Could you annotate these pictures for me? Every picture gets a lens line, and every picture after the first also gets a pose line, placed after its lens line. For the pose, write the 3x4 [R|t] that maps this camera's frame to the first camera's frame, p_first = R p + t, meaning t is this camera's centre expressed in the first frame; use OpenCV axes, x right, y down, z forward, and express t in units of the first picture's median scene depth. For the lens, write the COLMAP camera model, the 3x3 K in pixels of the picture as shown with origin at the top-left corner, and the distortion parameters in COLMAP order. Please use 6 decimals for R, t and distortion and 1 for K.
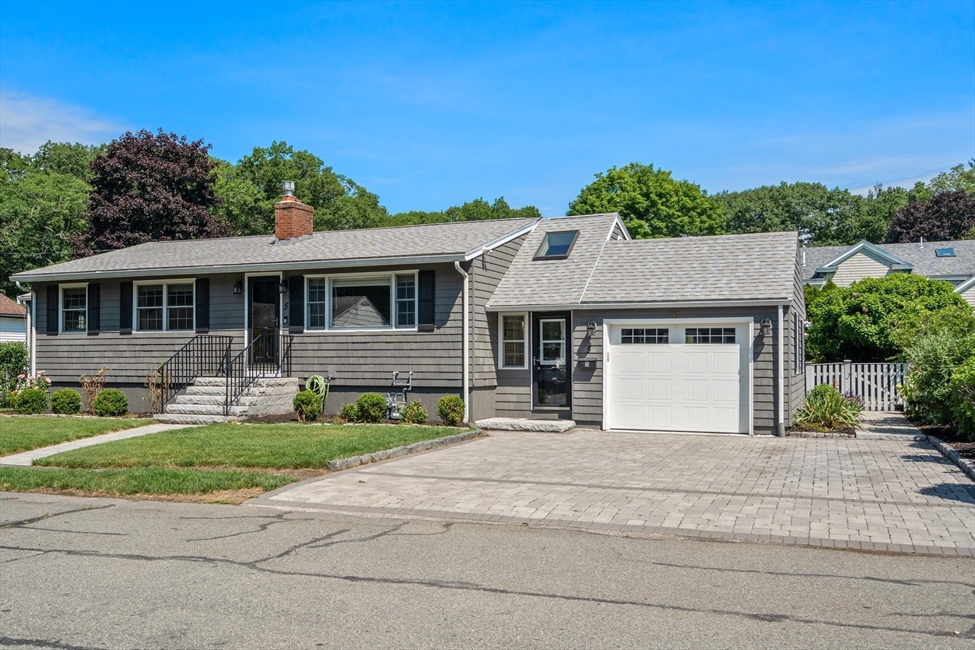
lens RADIAL K [[870.0, 0, 488.4], [0, 870.0, 349.0], [0, 0, 1]] dist [0.004336, 0.006193]
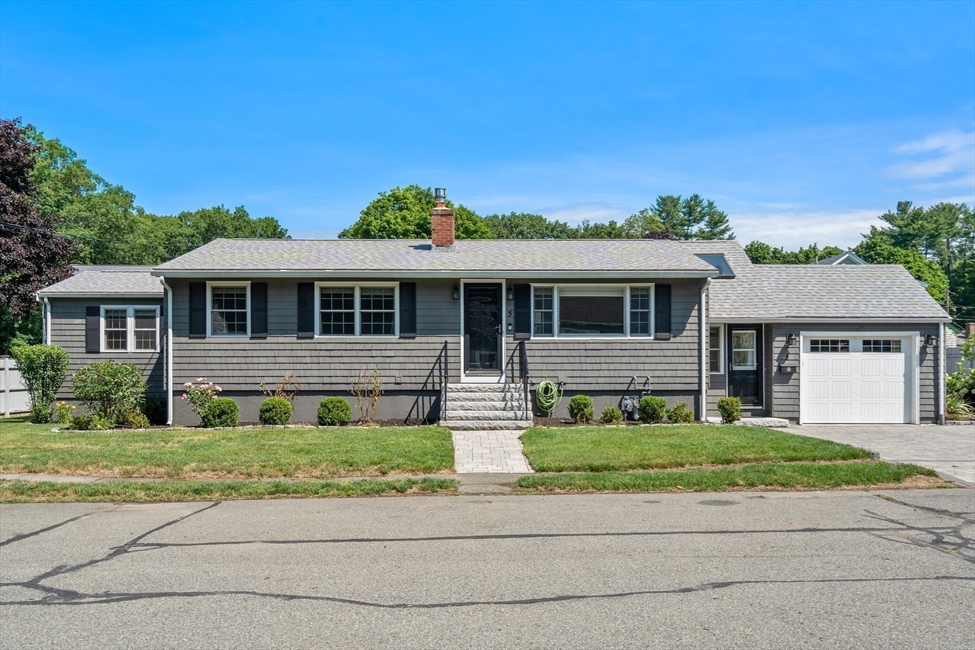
lens RADIAL K [[814.6, 0, 487.2], [0, 814.6, 368.2], [0, 0, 1]] dist [0.008268, -0.001866]
pose [[0.918379, -0.001372, 0.395701, -0.641509], [-0.003767, 0.999918, 0.012209, 0.003728], [-0.395685, -0.012703, 0.918298, 0.132624]]
